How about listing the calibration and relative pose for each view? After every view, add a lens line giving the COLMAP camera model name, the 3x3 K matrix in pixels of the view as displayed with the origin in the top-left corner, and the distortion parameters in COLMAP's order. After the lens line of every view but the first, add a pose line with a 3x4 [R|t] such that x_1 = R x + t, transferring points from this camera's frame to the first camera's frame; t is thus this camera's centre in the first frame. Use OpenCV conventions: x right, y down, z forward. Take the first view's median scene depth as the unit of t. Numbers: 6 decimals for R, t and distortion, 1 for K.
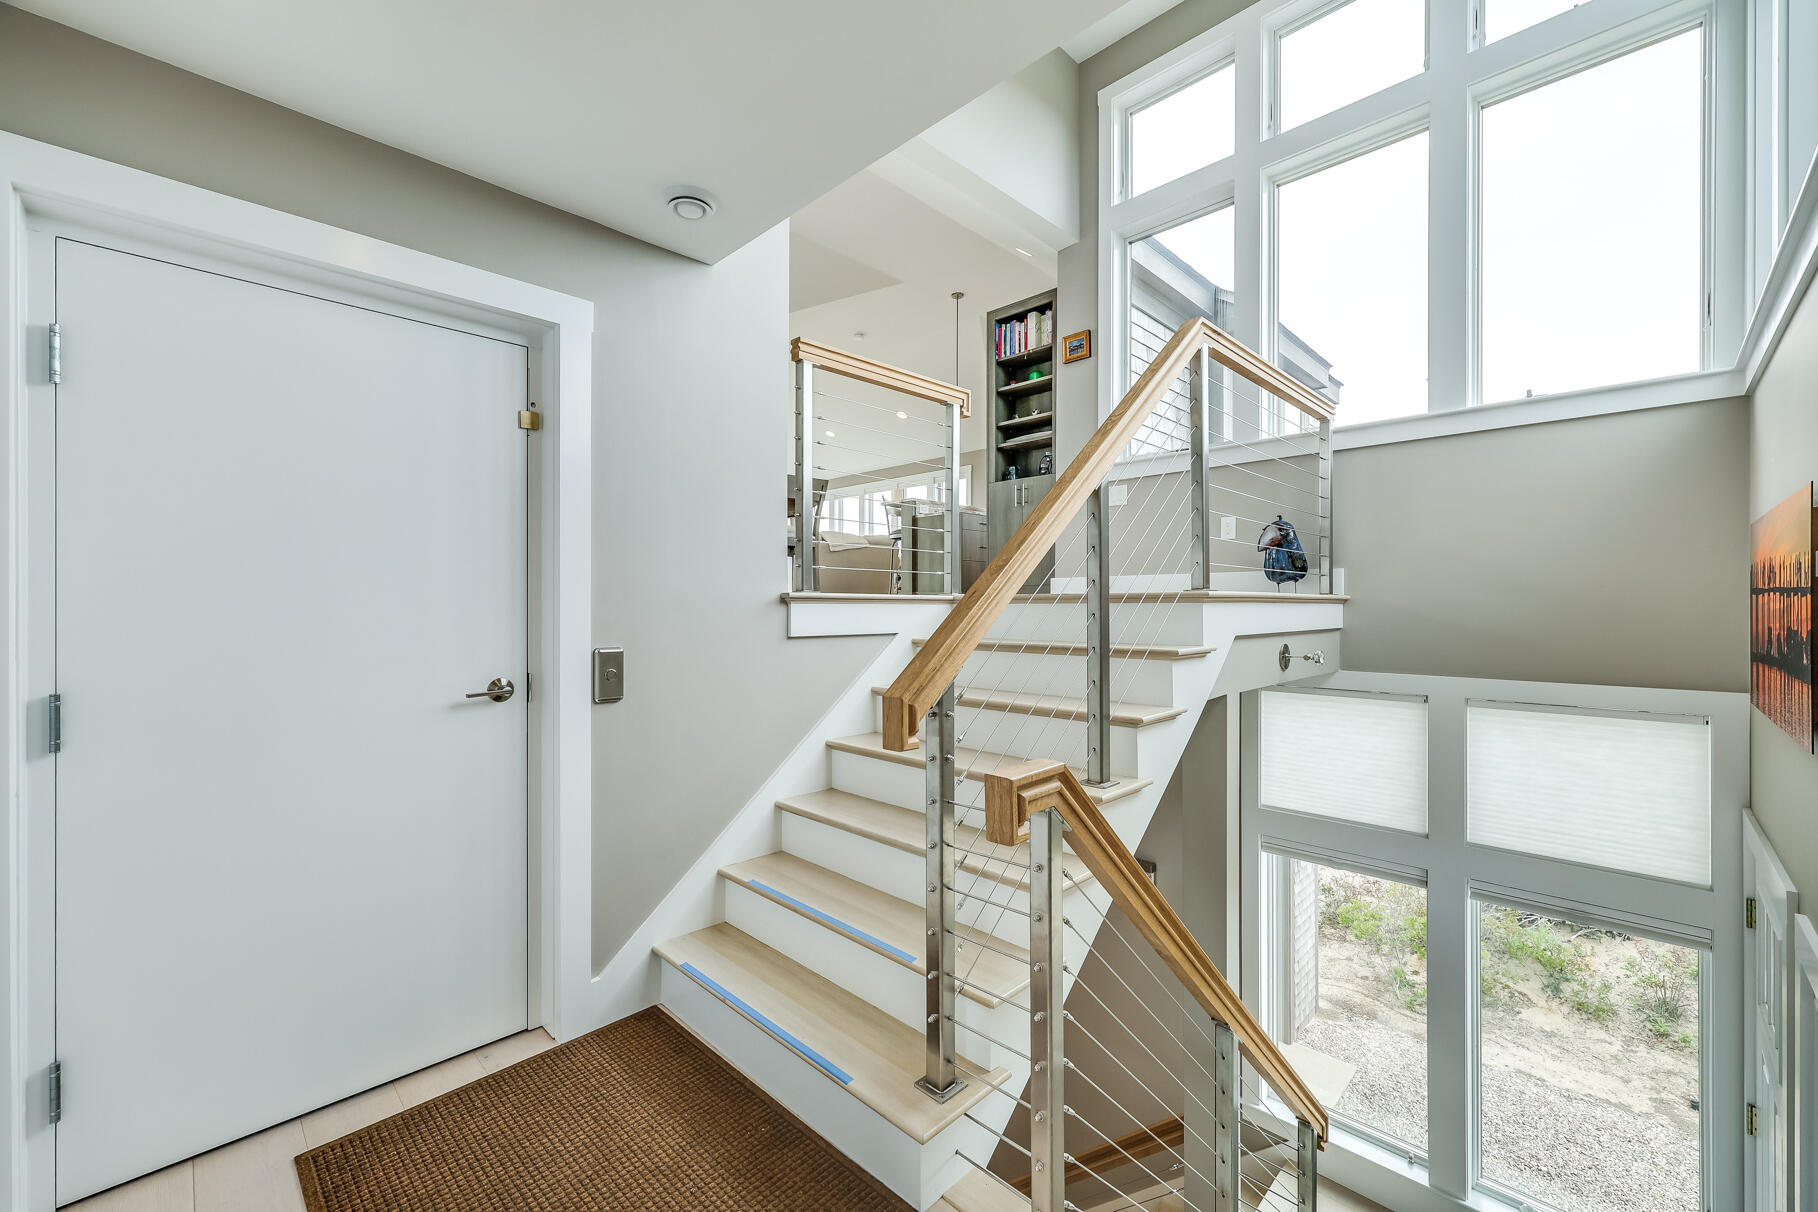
lens RADIAL K [[735.7, 0, 908.3], [0, 735.7, 613.2], [0, 0, 1]] dist [0.002062, 0.000406]
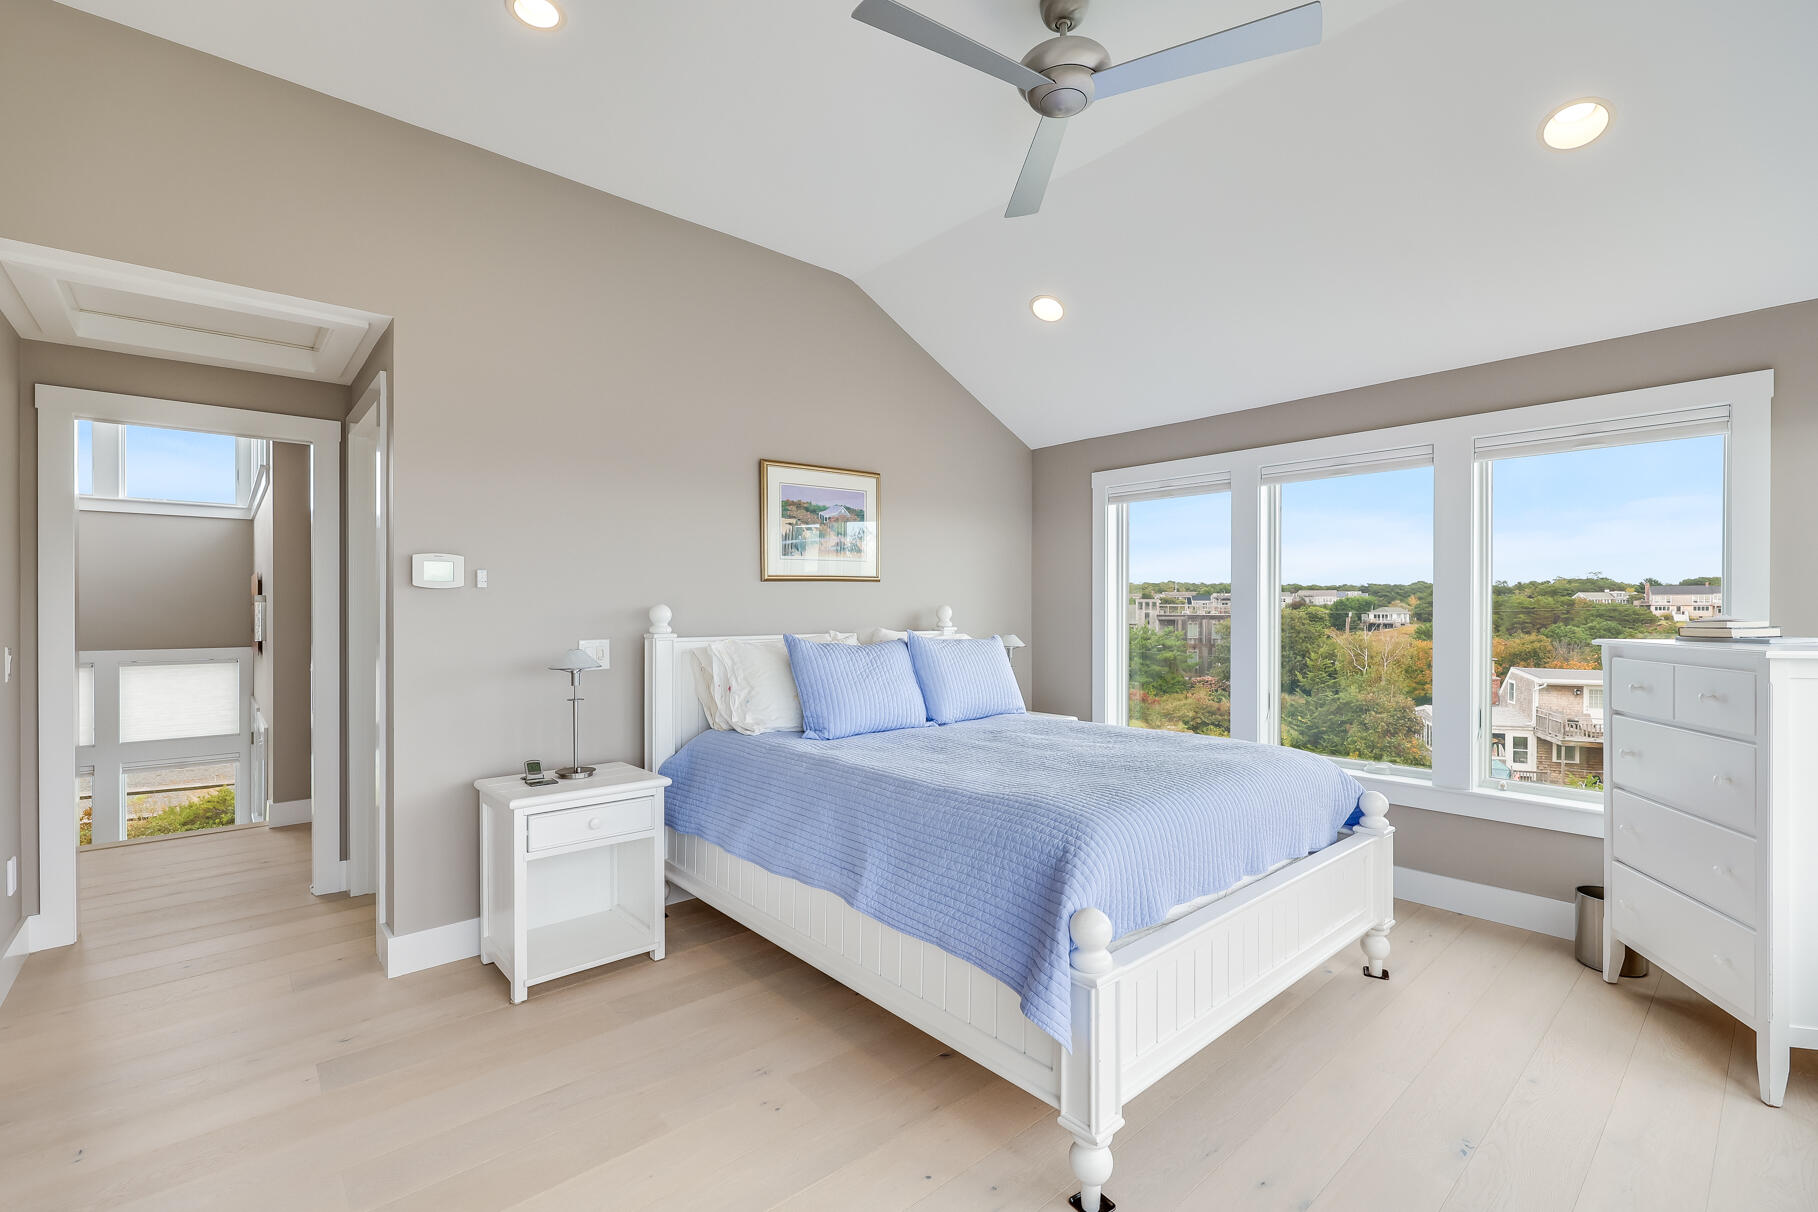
lens RADIAL K [[811.2, 0, 909.9], [0, 811.2, 607.9], [0, 0, 1]] dist [0.000572, 0.000156]
pose [[0.076736, 0.001555, 0.997050, -1.178682], [-0.000101, 0.999999, -0.001552, -0.011141], [-0.997051, 0.000019, 0.076736, -1.185878]]
